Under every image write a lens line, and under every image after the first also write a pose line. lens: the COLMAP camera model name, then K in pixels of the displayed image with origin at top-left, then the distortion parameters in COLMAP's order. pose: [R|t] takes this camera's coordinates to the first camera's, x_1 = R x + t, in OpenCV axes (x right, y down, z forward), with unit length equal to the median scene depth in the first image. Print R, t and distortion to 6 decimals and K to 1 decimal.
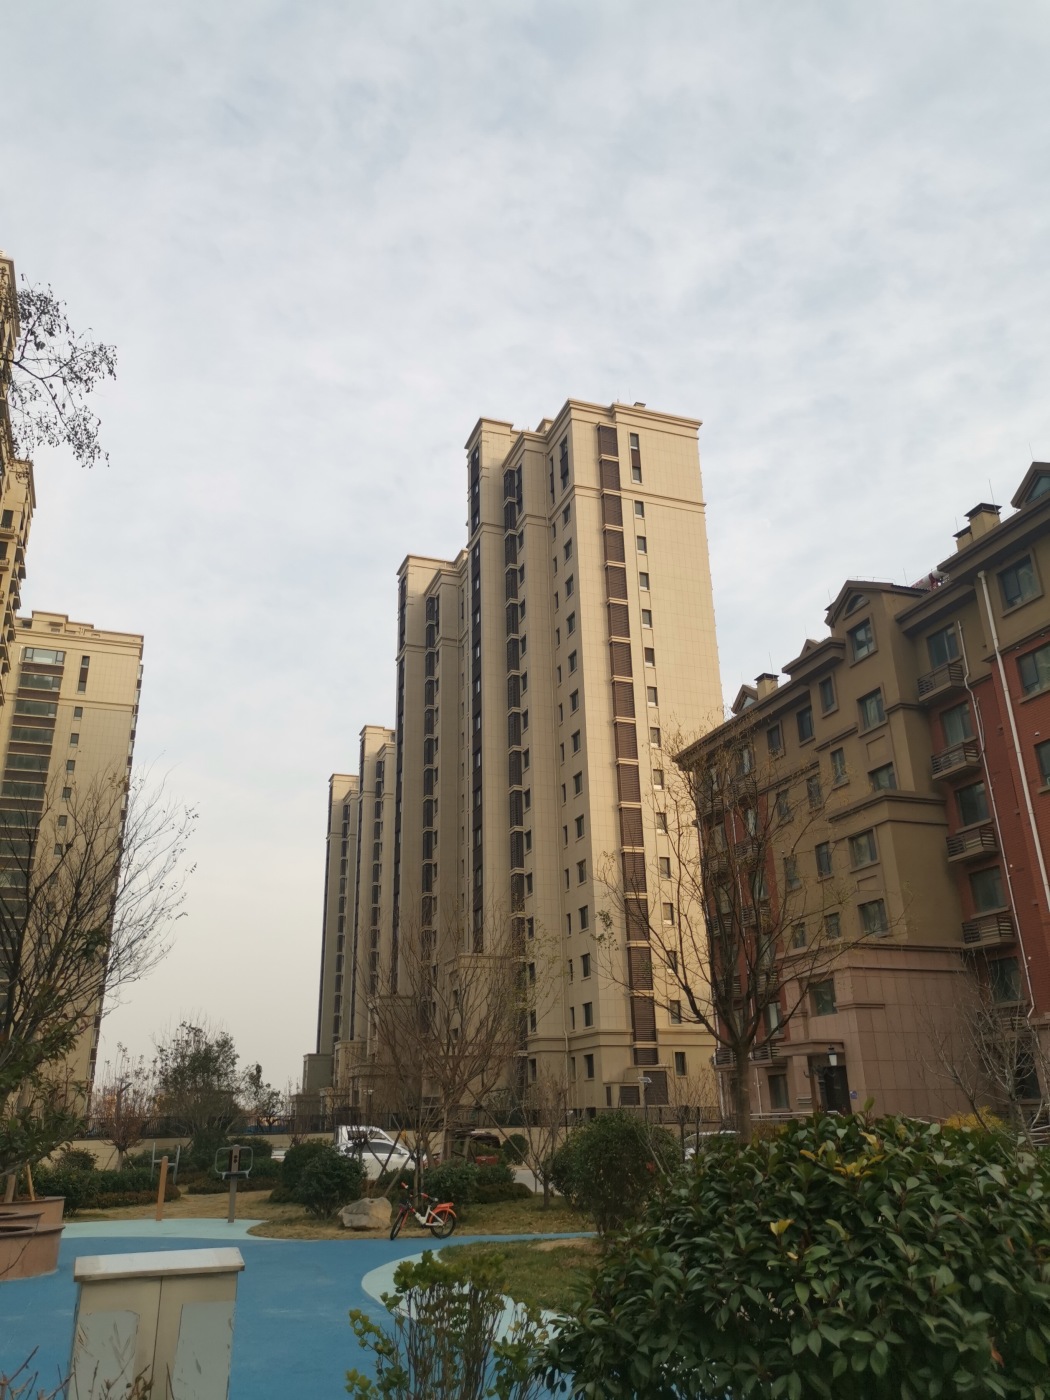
lens RADIAL K [[1067.9, 0, 521.3], [0, 1067.9, 692.6], [0, 0, 1]] dist [0.052208, -0.042234]
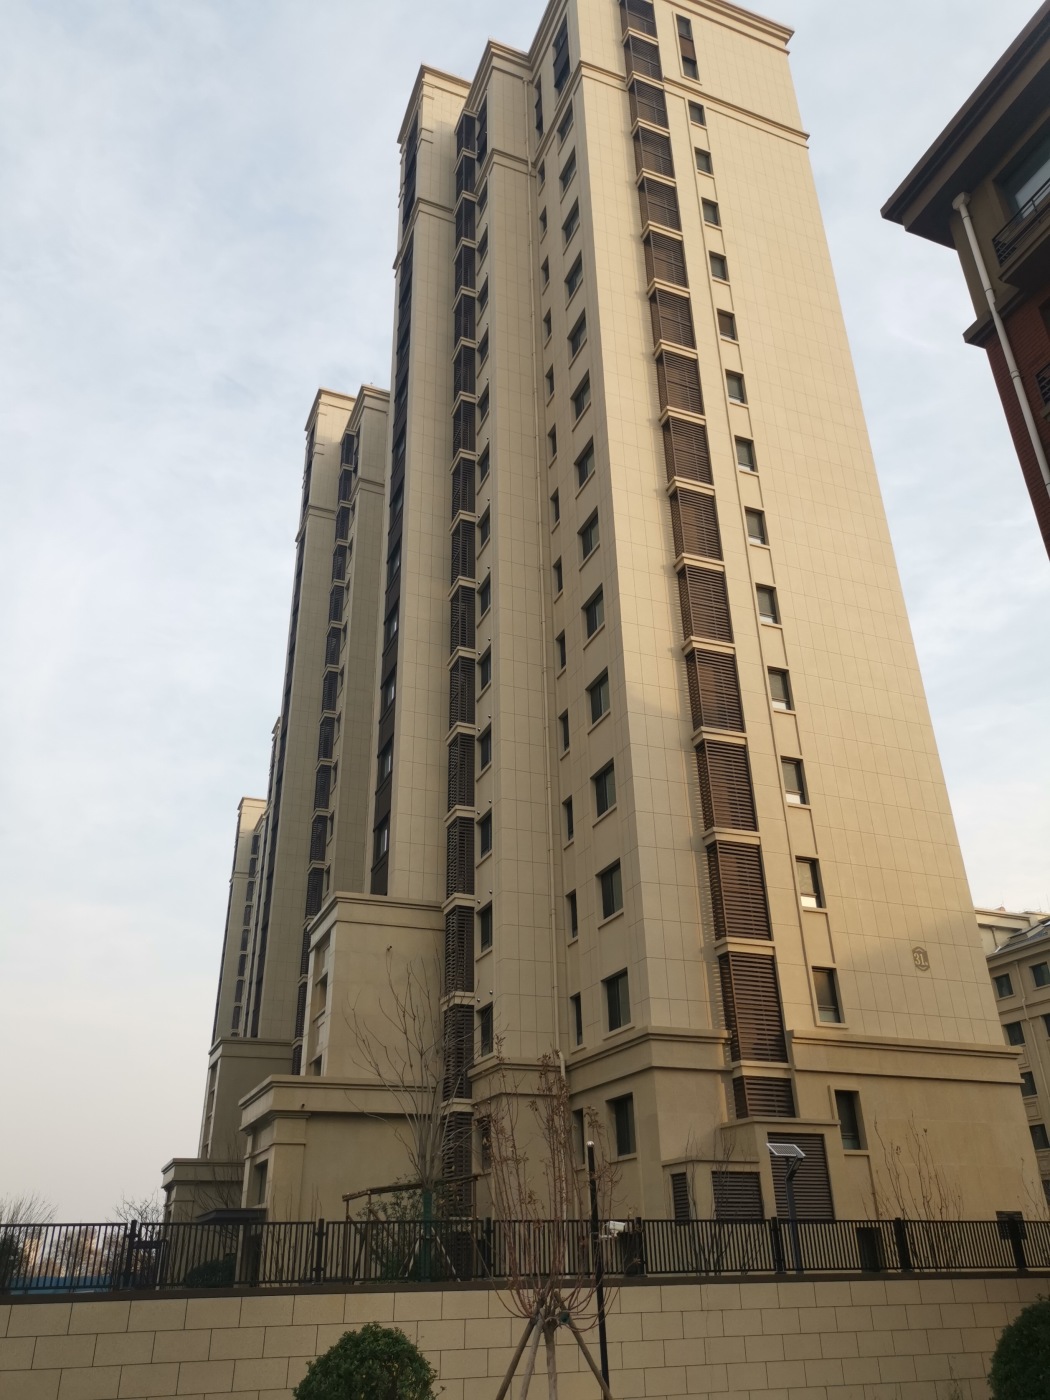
lens RADIAL K [[1067.9, 0, 521.8], [0, 1067.9, 697.0], [0, 0, 1]] dist [0.052208, -0.042234]
pose [[0.999530, 0.016481, 0.025837, 0.012532], [-0.013525, 0.993764, -0.110680, 0.235387], [-0.027500, 0.110279, 0.993520, 0.586634]]
